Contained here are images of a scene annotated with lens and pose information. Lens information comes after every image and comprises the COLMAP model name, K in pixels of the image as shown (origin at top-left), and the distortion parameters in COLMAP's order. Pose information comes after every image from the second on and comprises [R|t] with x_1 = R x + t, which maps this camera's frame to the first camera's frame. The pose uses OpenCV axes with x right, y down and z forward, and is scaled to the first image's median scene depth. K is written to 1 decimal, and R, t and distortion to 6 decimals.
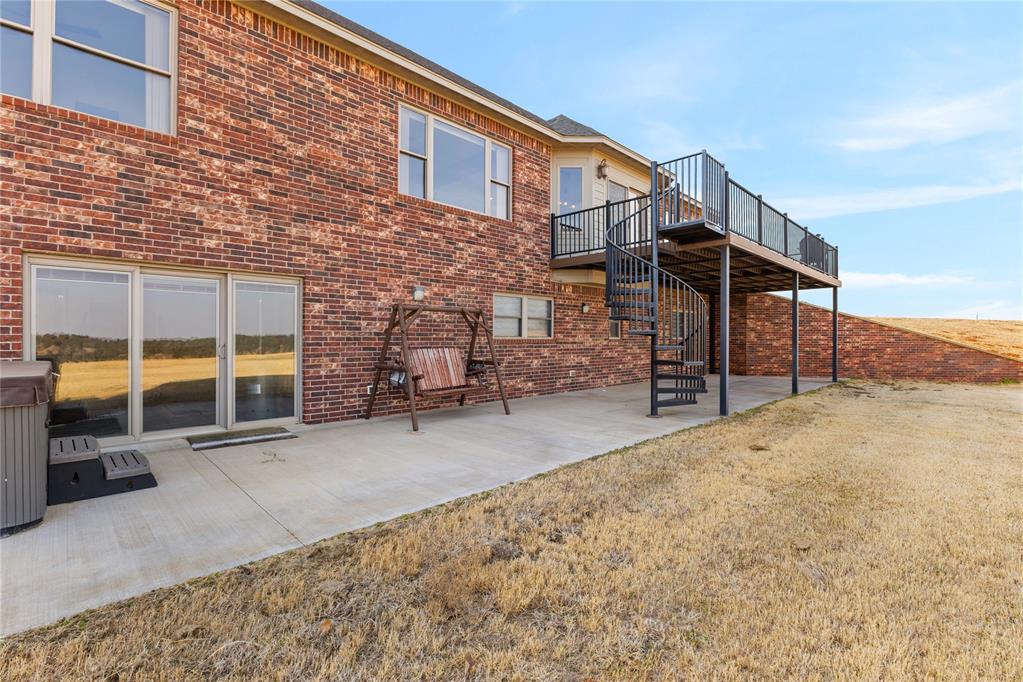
lens RADIAL K [[467.4, 0, 511.5], [0, 467.4, 341.0], [0, 0, 1]] dist [-0.000622, -0.000451]
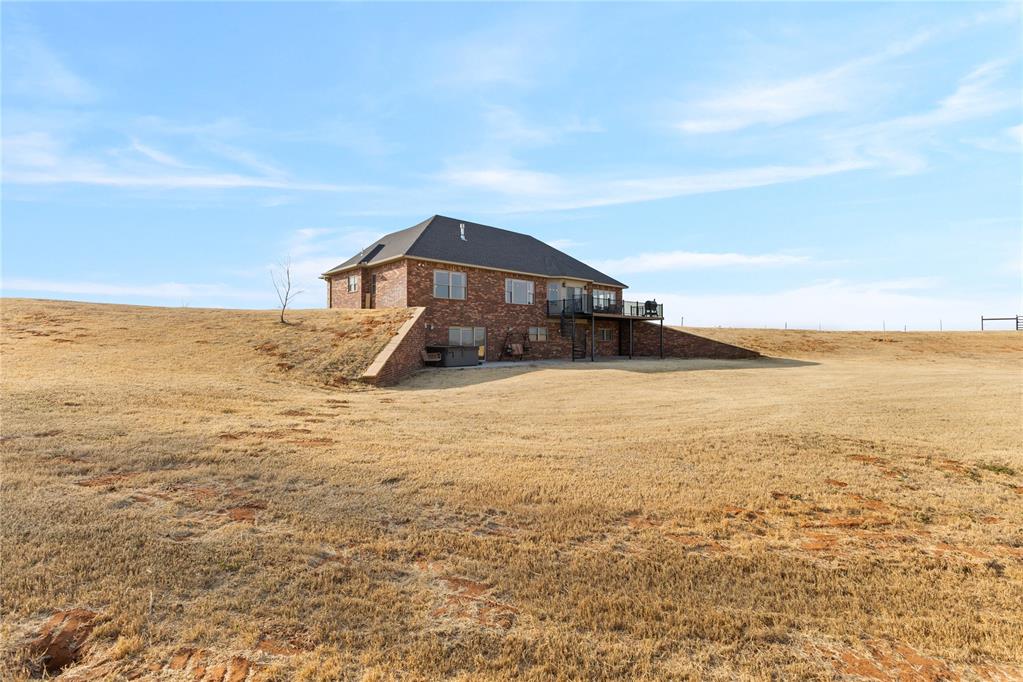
lens RADIAL K [[467.4, 0, 511.5], [0, 467.4, 341.0], [0, 0, 1]] dist [-0.000622, -0.000451]
pose [[0.999736, -0.005148, -0.022411, -0.094496], [0.005022, 0.999971, -0.005703, 0.013079], [0.022439, 0.005589, 0.999733, -2.381072]]
